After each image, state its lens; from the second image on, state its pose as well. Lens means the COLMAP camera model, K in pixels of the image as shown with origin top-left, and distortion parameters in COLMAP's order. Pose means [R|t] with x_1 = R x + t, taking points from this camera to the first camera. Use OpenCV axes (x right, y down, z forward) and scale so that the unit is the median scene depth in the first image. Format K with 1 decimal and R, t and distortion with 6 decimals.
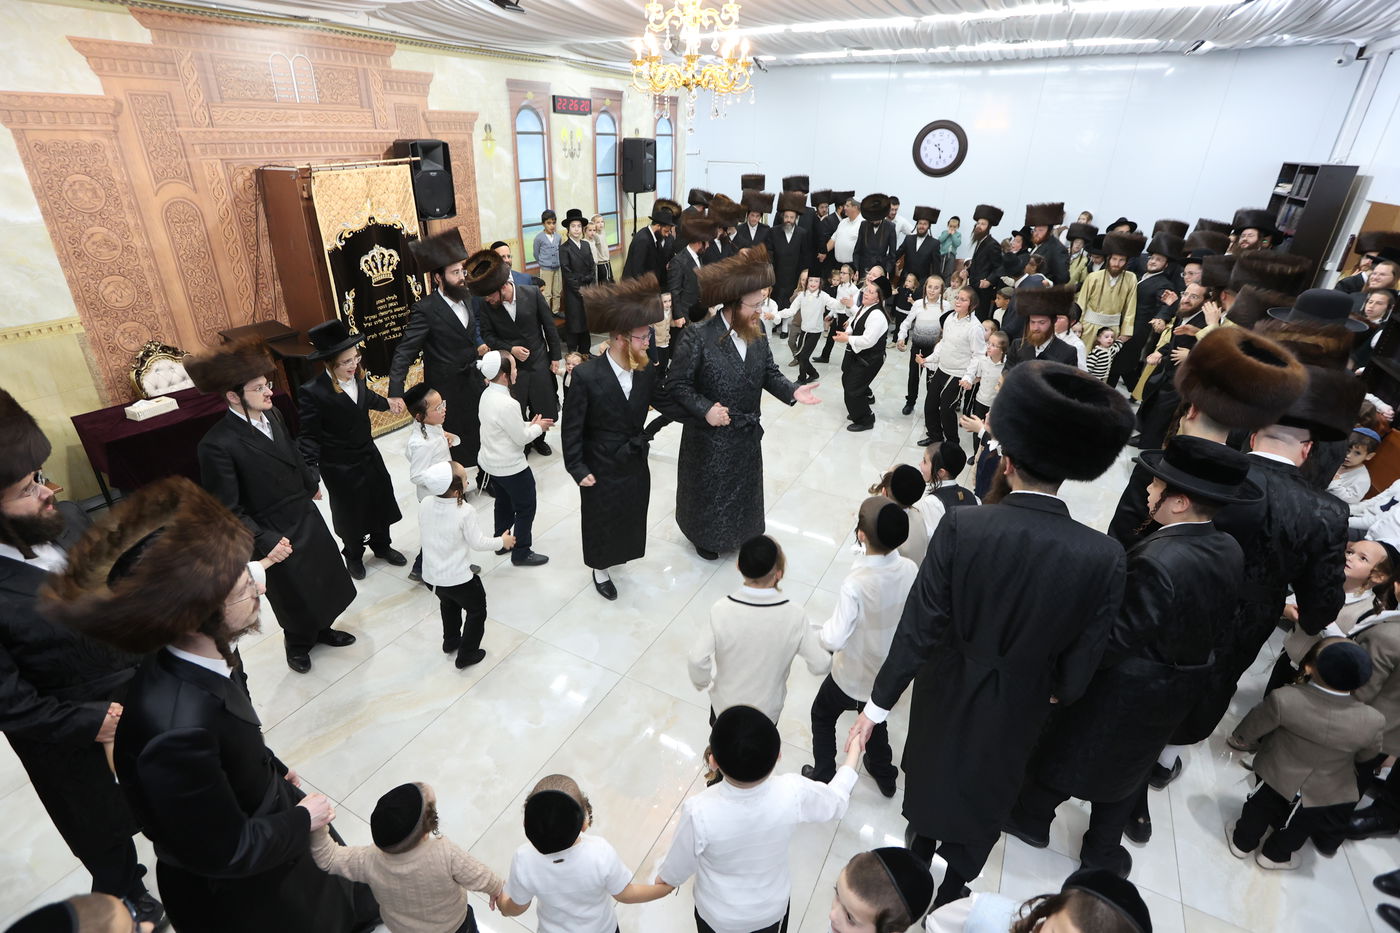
lens RADIAL K [[673.3, 0, 687.5], [0, 673.3, 466.6], [0, 0, 1]] dist [-0.042106, 0.012661]
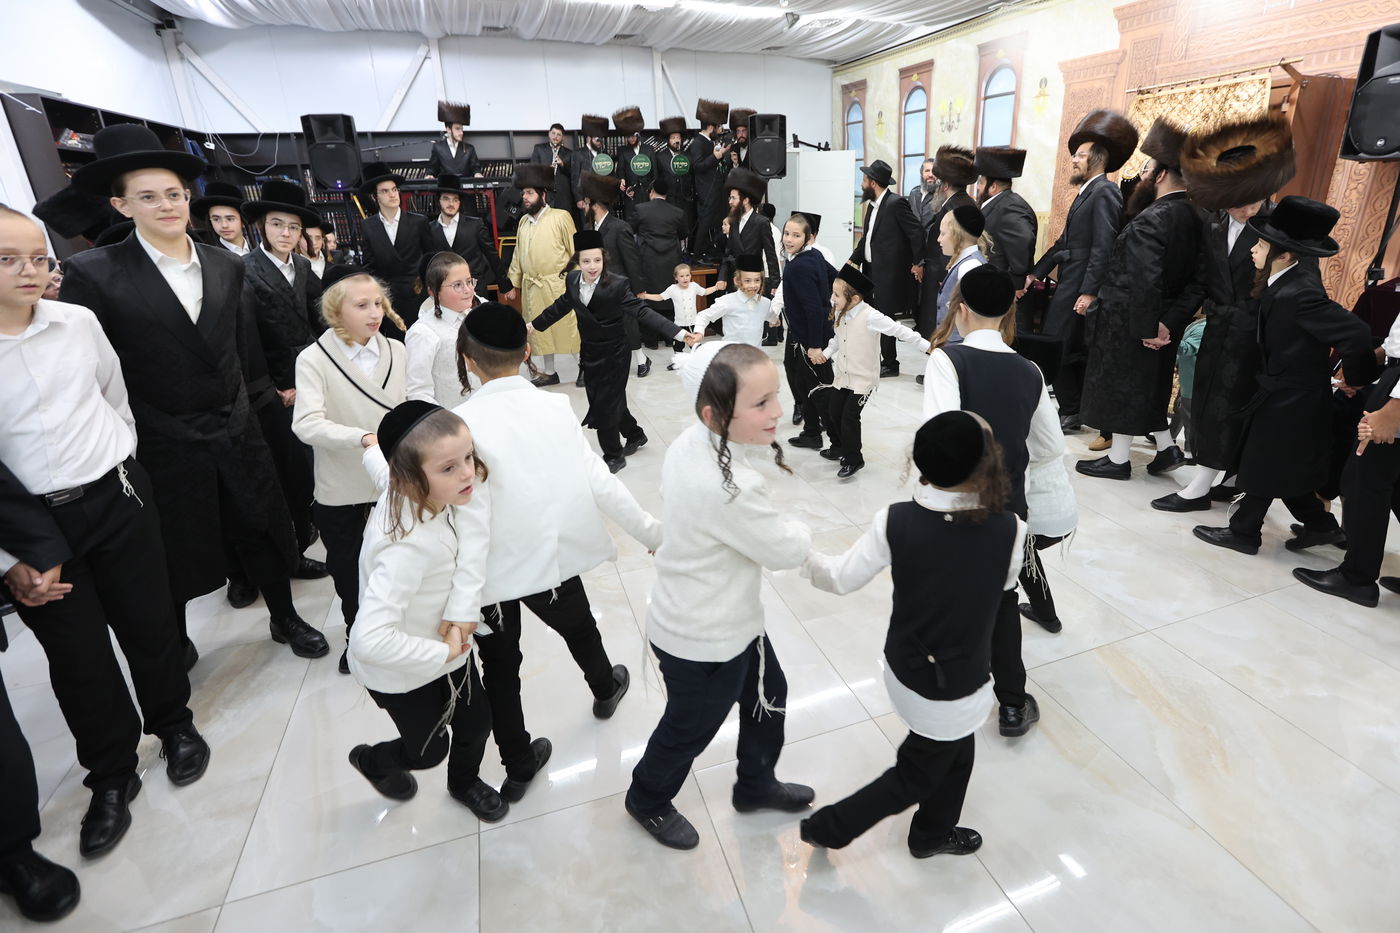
lens RADIAL K [[686.5, 0, 731.8], [0, 686.5, 436.6], [0, 0, 1]] dist [-0.045667, 0.015614]
pose [[-0.673359, 0.254730, -0.694047, 0.566276], [-0.310270, 0.754732, 0.578024, -0.405942], [0.671059, 0.604559, -0.429171, 1.185073]]
